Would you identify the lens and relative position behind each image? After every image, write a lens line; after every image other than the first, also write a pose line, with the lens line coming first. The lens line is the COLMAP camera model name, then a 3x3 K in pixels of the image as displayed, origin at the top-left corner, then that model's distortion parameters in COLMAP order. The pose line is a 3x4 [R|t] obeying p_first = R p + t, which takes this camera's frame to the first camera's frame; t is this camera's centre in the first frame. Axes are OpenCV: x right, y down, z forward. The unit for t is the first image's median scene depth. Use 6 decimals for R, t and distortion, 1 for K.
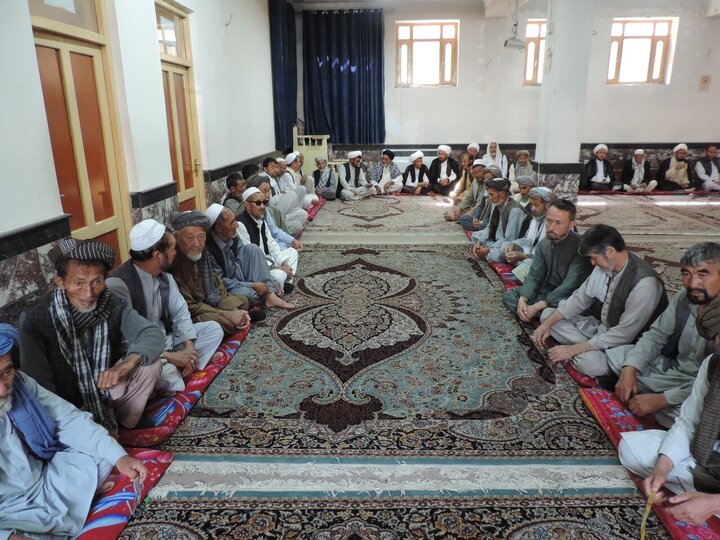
lens RADIAL K [[518.2, 0, 362.5], [0, 518.2, 267.2], [0, 0, 1]] dist [-0.008744, 0.000794]
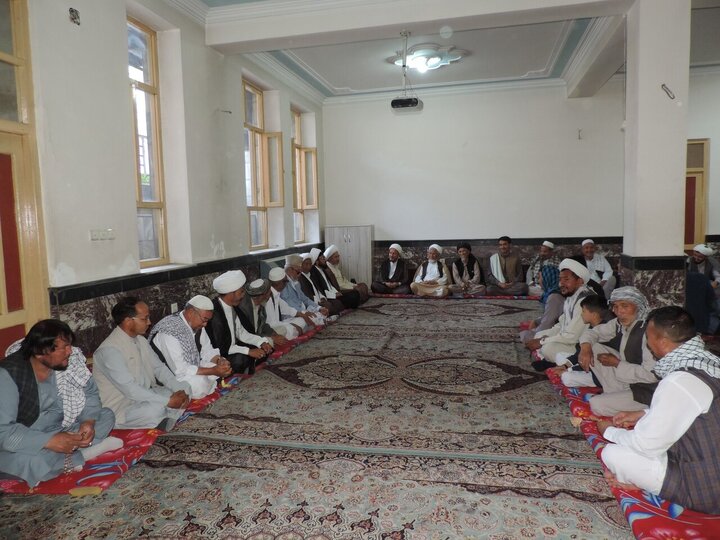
lens RADIAL K [[512.2, 0, 360.6], [0, 512.2, 273.3], [0, 0, 1]] dist [-0.013687, -0.004716]
pose [[-0.188987, 0.117347, -0.974943, 1.911734], [-0.241284, 0.956848, 0.161940, 0.012106], [0.951875, 0.265843, -0.152518, -0.005306]]
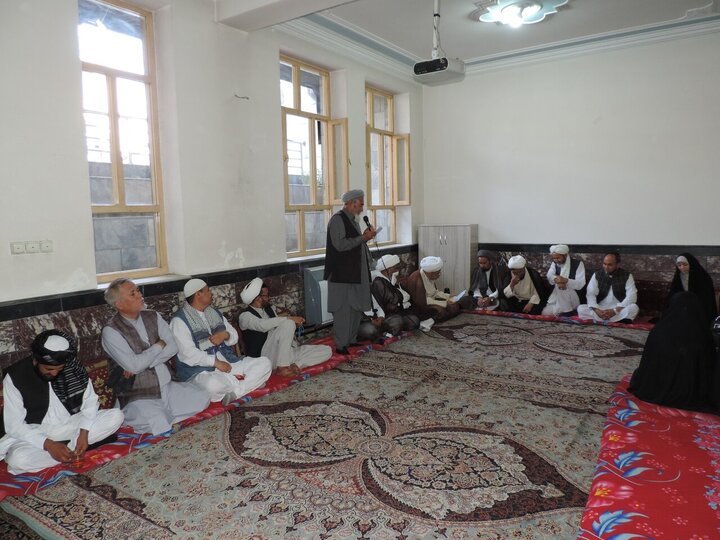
lens RADIAL K [[514.2, 0, 361.8], [0, 514.2, 270.6], [0, 0, 1]] dist [-0.015237, -0.000928]
pose [[-0.522185, 0.118529, -0.844556, 1.467966], [-0.202511, 0.944737, 0.257801, -0.083232], [0.828440, 0.305651, -0.469324, 0.244562]]
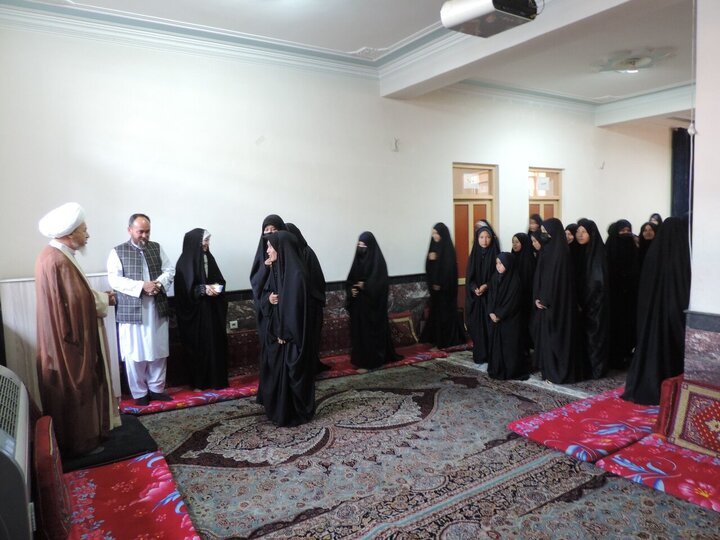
lens RADIAL K [[514.2, 0, 361.8], [0, 514.2, 270.6], [0, 0, 1]] dist [-0.015237, -0.000928]
pose [[0.576792, 0.060289, -0.814663, 0.912287], [-0.201522, 0.976952, -0.070381, 0.128217], [0.791644, 0.204768, 0.575648, -0.602765]]
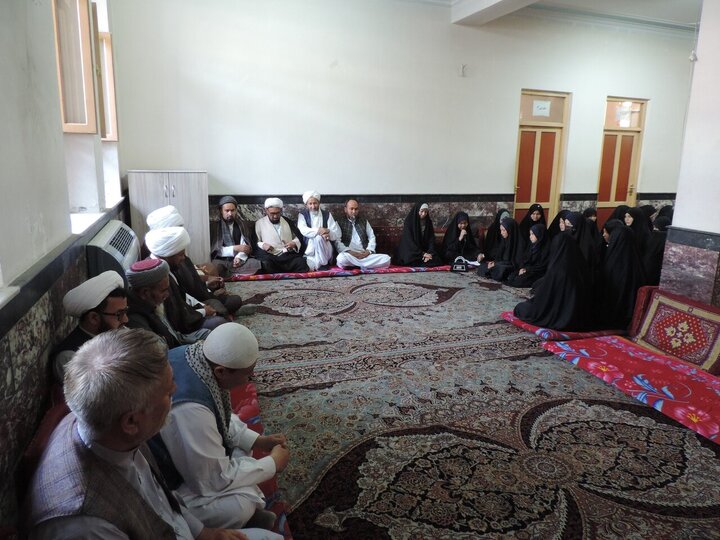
lens RADIAL K [[514.2, 0, 361.8], [0, 514.2, 270.6], [0, 0, 1]] dist [-0.015237, -0.000928]
pose [[0.377654, 0.209269, -0.901989, 1.217529], [-0.274871, 0.955552, 0.106611, 0.160754], [0.884208, 0.207669, 0.418390, -0.545602]]
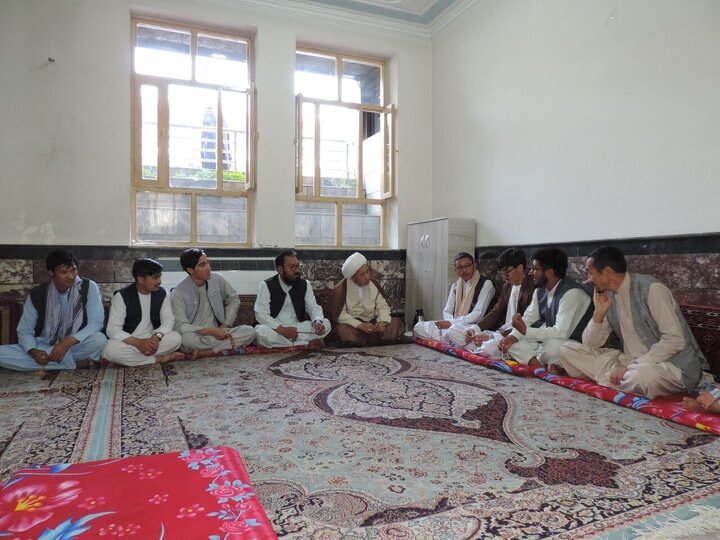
lens RADIAL K [[512.2, 0, 360.6], [0, 512.2, 273.3], [0, 0, 1]] dist [-0.013687, -0.004716]
pose [[-0.904317, 0.014890, -0.426601, 0.369990], [-0.108239, 0.958730, 0.262910, -0.015321], [0.412910, 0.283929, -0.865384, 0.712203]]
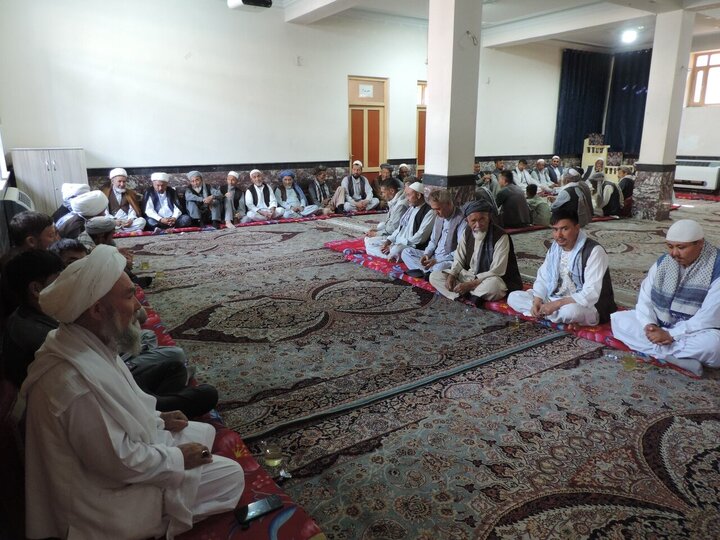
lens RADIAL K [[513.3, 0, 361.1], [0, 513.3, 272.9], [0, 0, 1]] dist [-0.018572, 0.000846]
pose [[0.575769, 0.214431, -0.788993, 1.696418], [-0.226755, 0.969021, 0.097884, 0.197536], [0.785540, 0.122549, 0.606555, -0.645250]]
